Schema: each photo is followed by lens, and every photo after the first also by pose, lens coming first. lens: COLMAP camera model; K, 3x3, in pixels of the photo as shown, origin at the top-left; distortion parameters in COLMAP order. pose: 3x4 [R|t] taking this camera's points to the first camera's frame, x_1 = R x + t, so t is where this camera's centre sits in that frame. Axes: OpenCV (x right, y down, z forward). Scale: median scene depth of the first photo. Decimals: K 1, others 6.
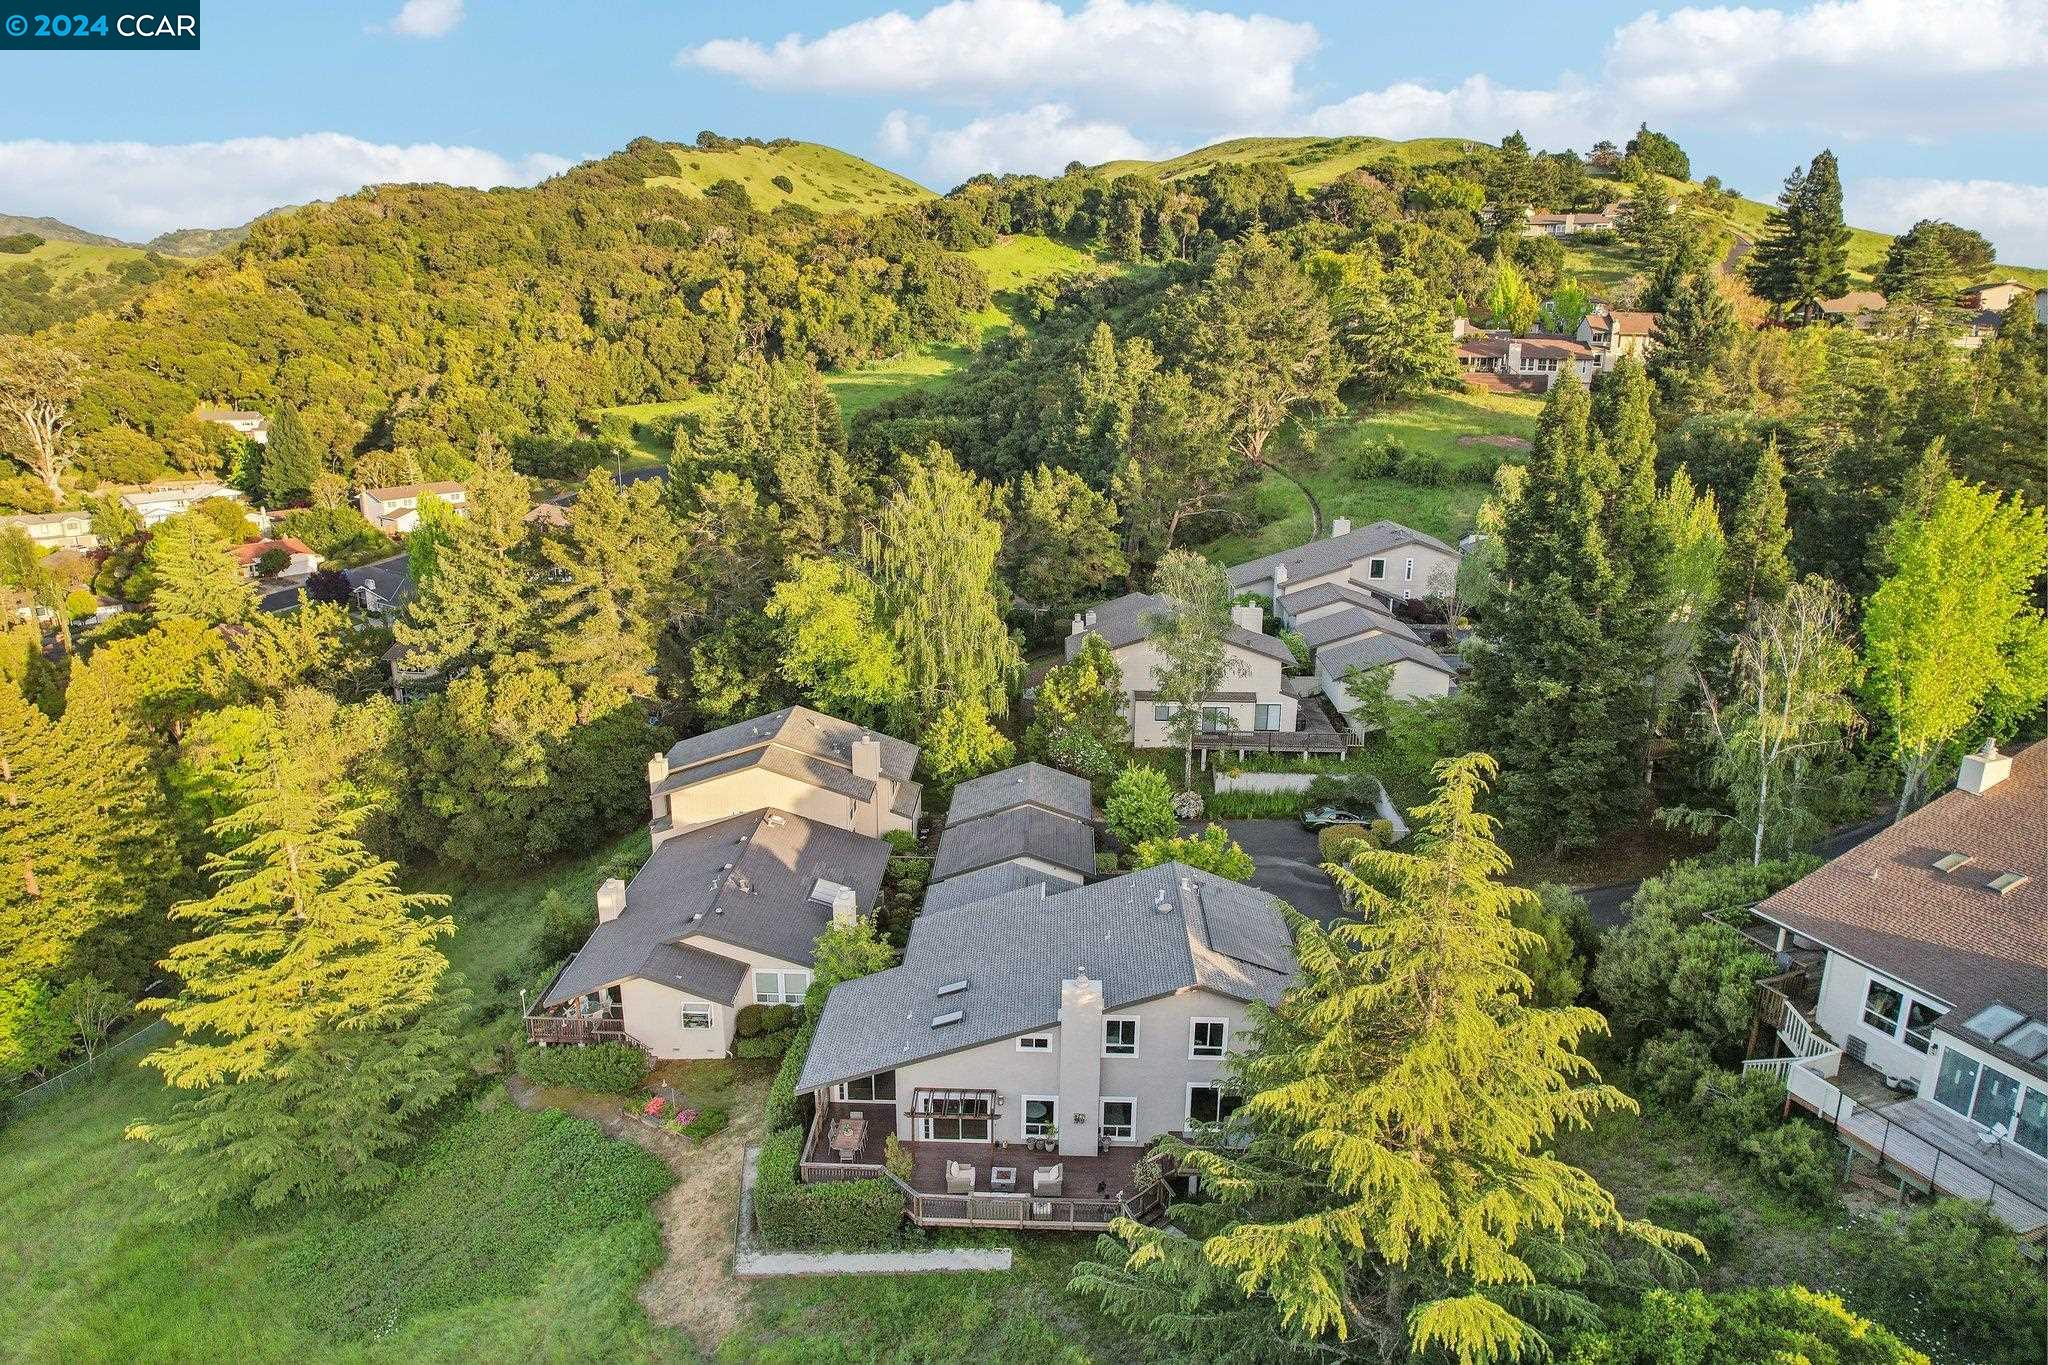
lens RADIAL K [[1305.7, 0, 1024.0], [0, 1305.7, 682.5], [0, 0, 1]] dist [-0.048708, 0.000902]
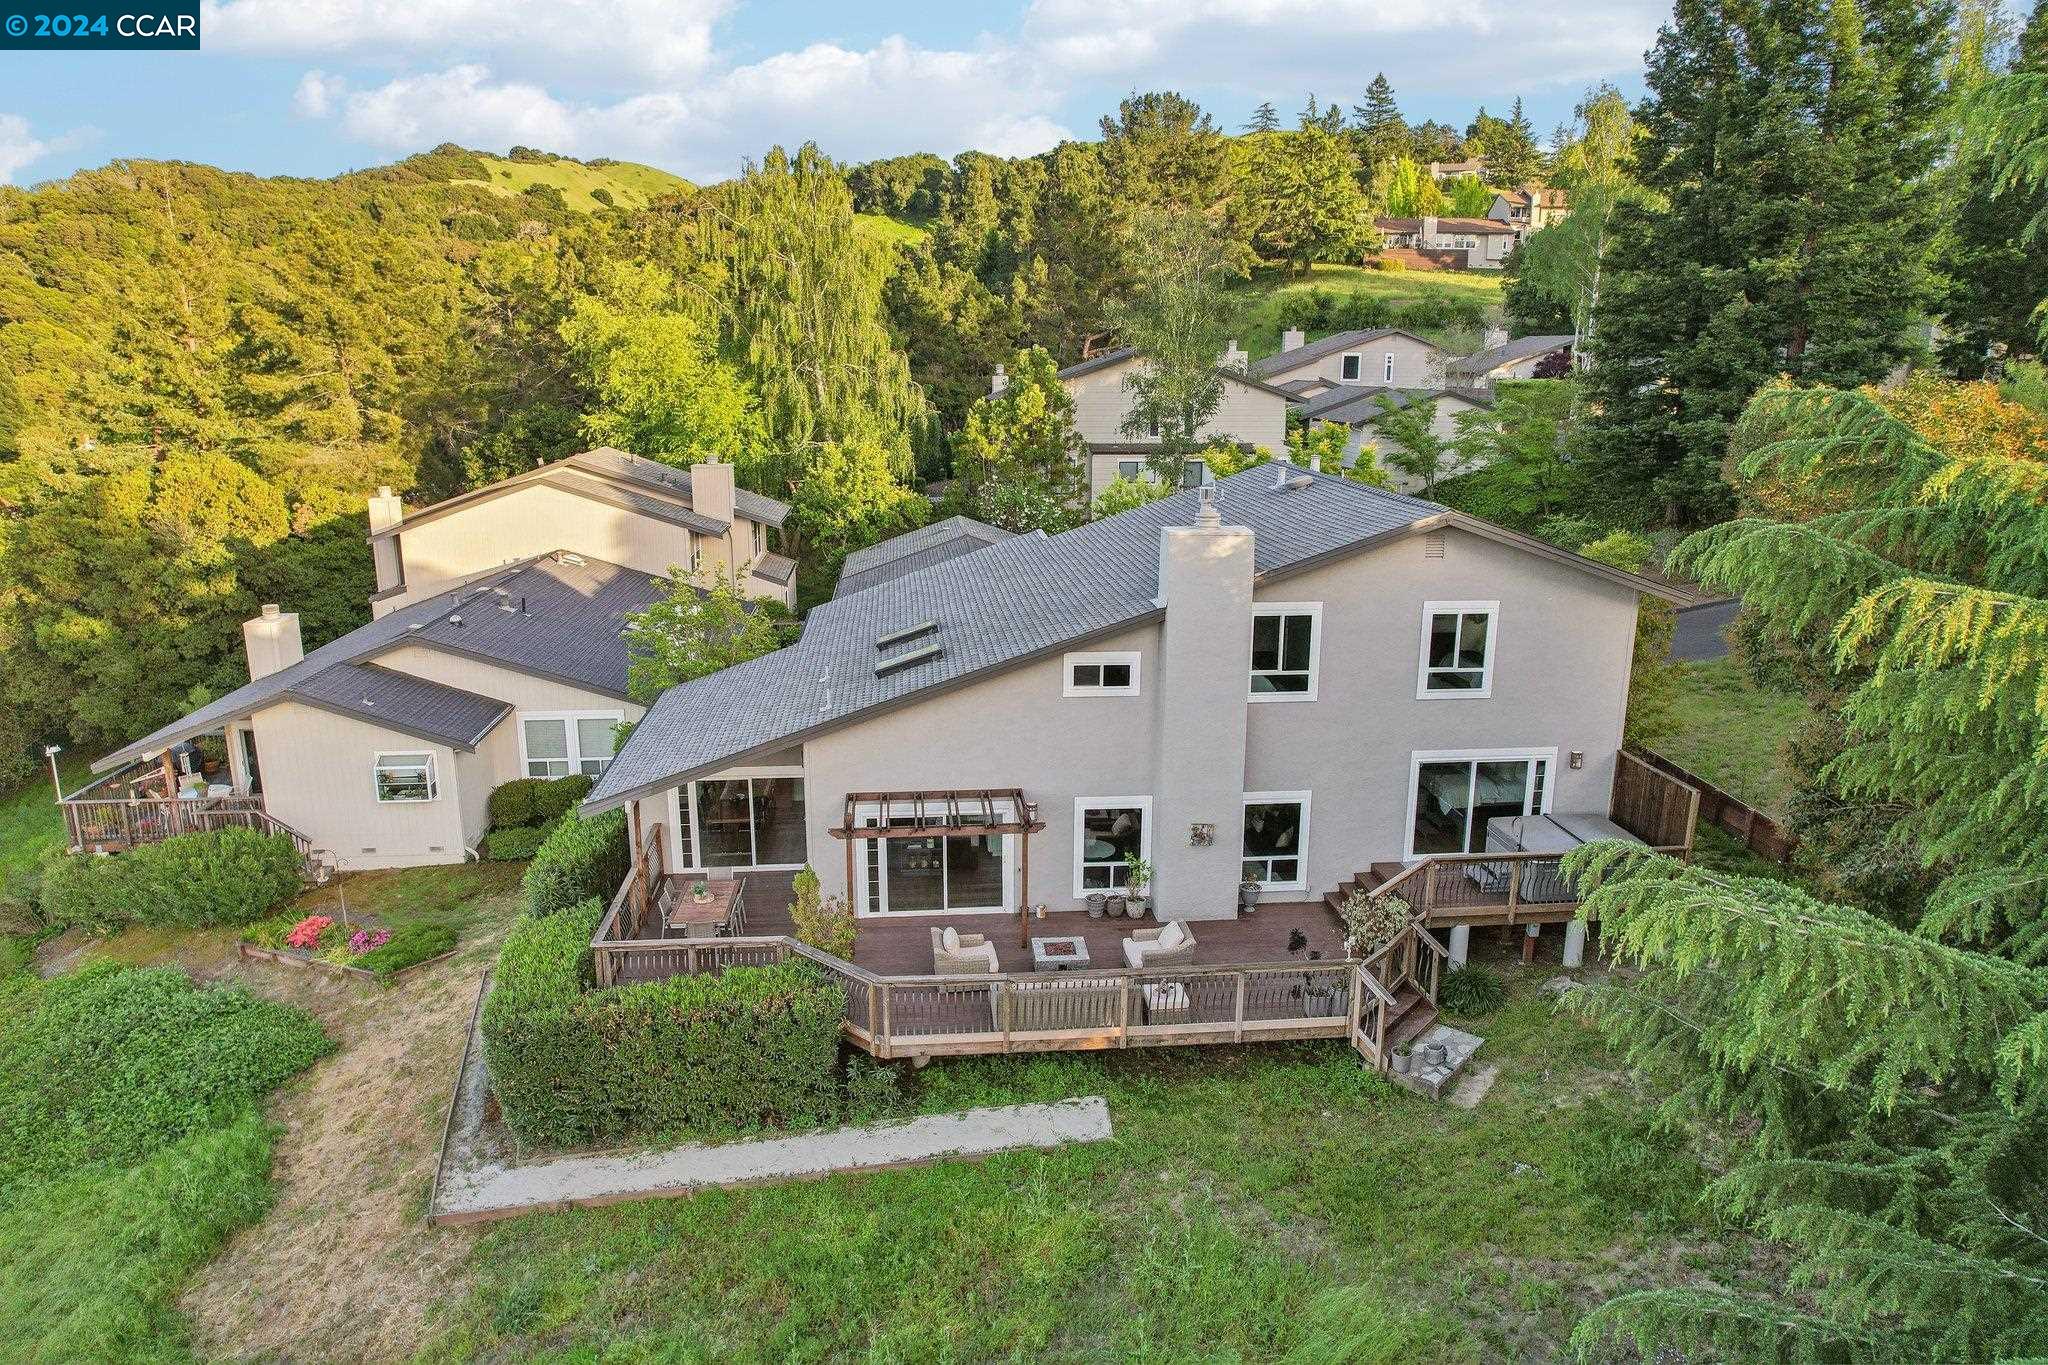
lens RADIAL K [[1308.9, 0, 1024.0], [0, 1308.9, 682.5], [0, 0, 1]] dist [-0.079152, 0.073469]
pose [[0.992117, -0.034593, 0.120448, -0.044763], [0.039013, 0.998642, -0.034533, 0.171567], [-0.119090, 0.038960, 0.992119, 0.311794]]
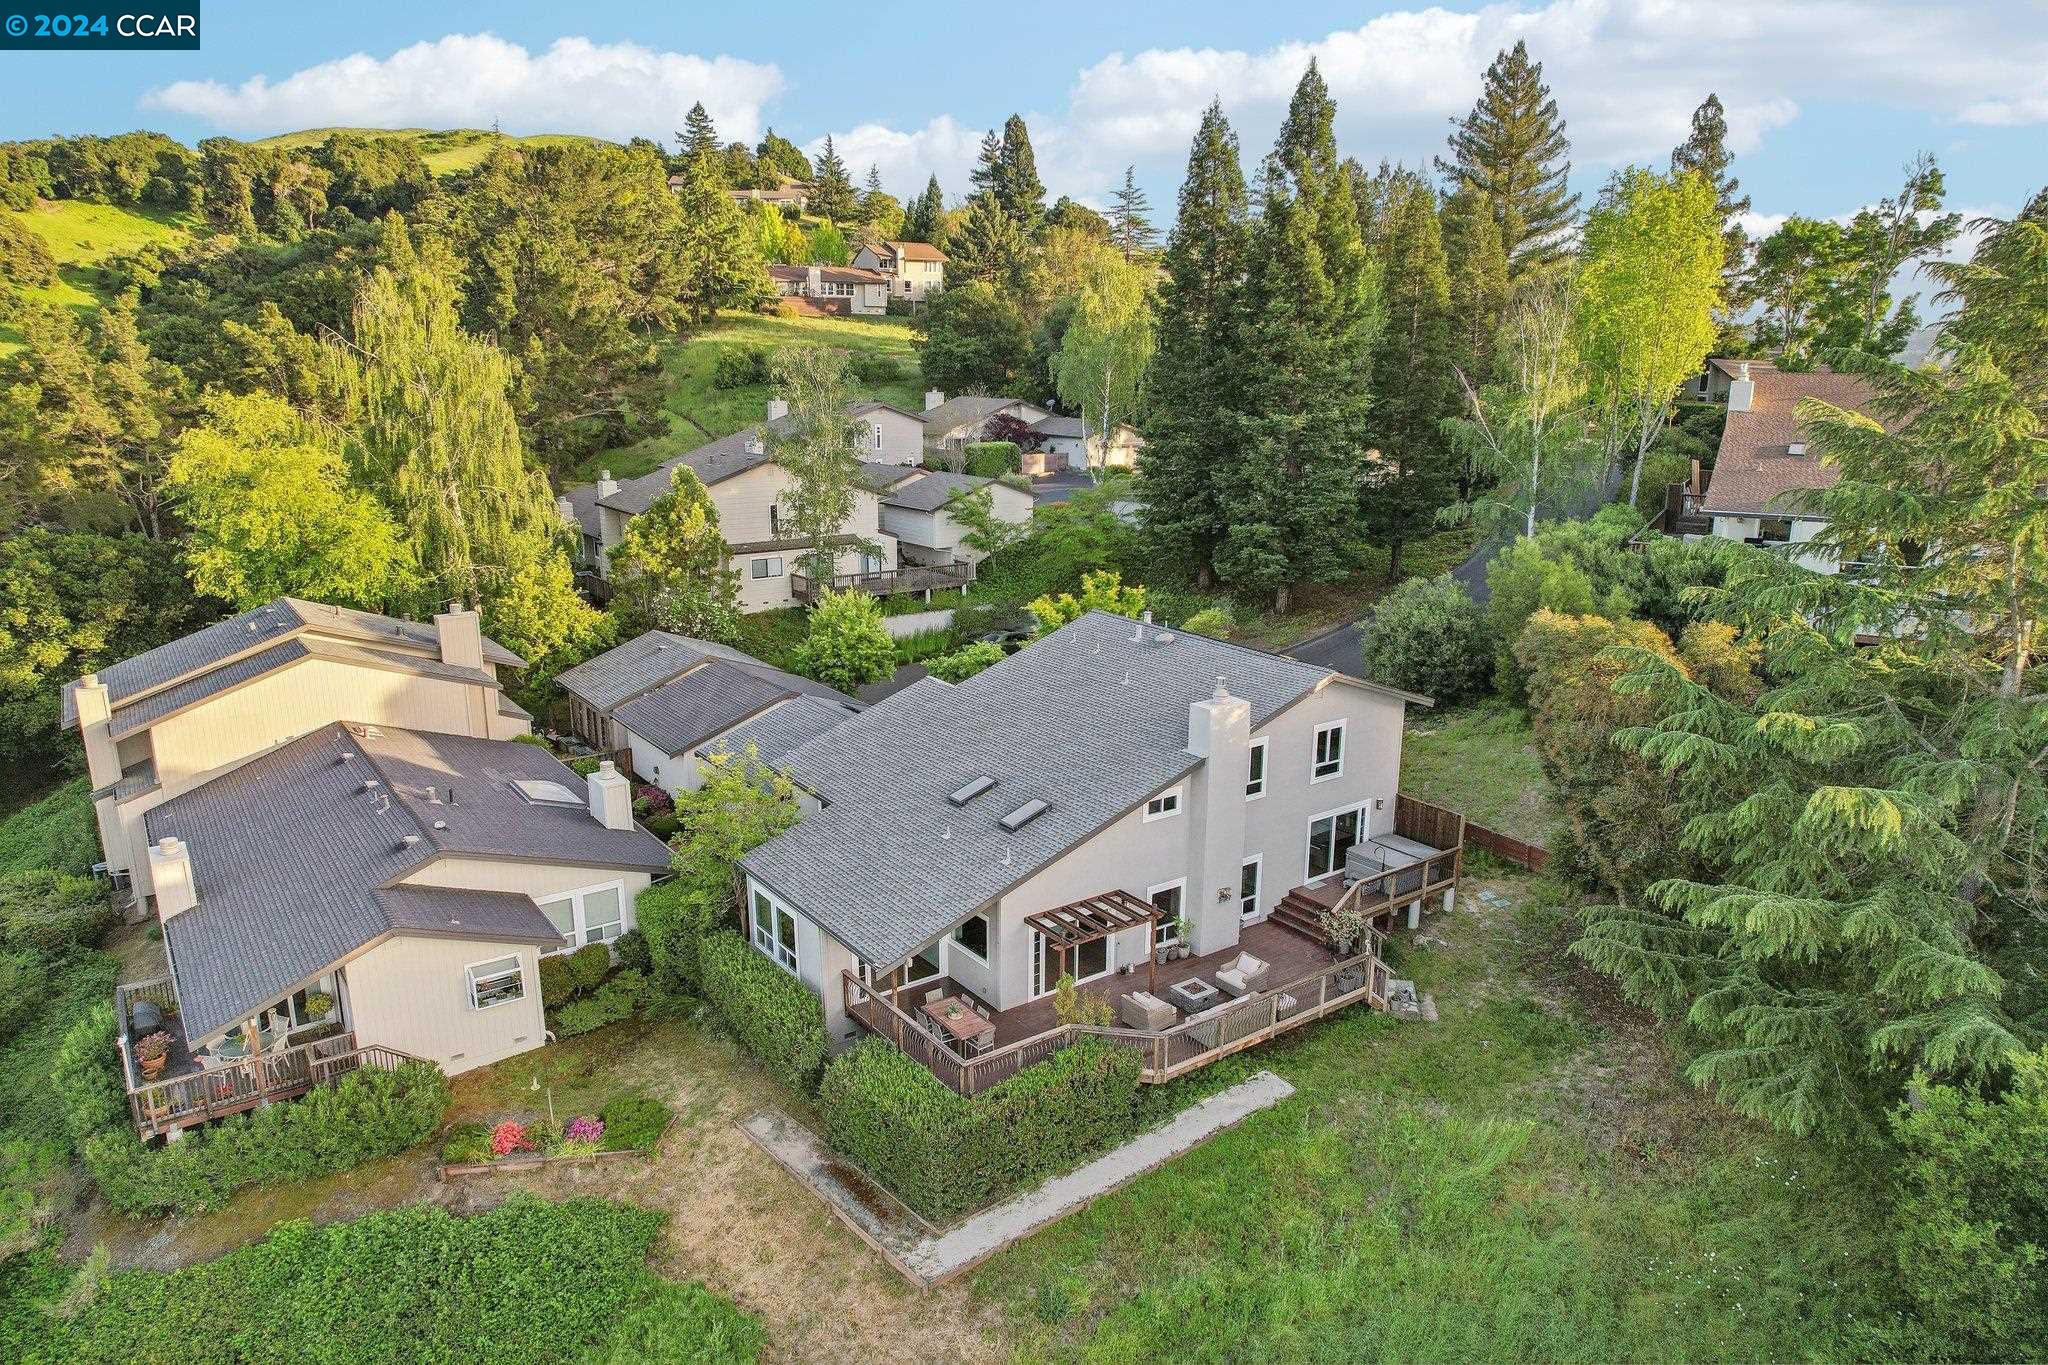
lens RADIAL K [[1308.9, 0, 1024.0], [0, 1308.9, 682.5], [0, 0, 1]] dist [-0.079152, 0.073469]
pose [[0.790269, -0.152860, 0.593387, -0.268850], [0.169718, 0.985102, 0.027739, 0.104229], [-0.588787, 0.078788, 0.804439, 0.272735]]
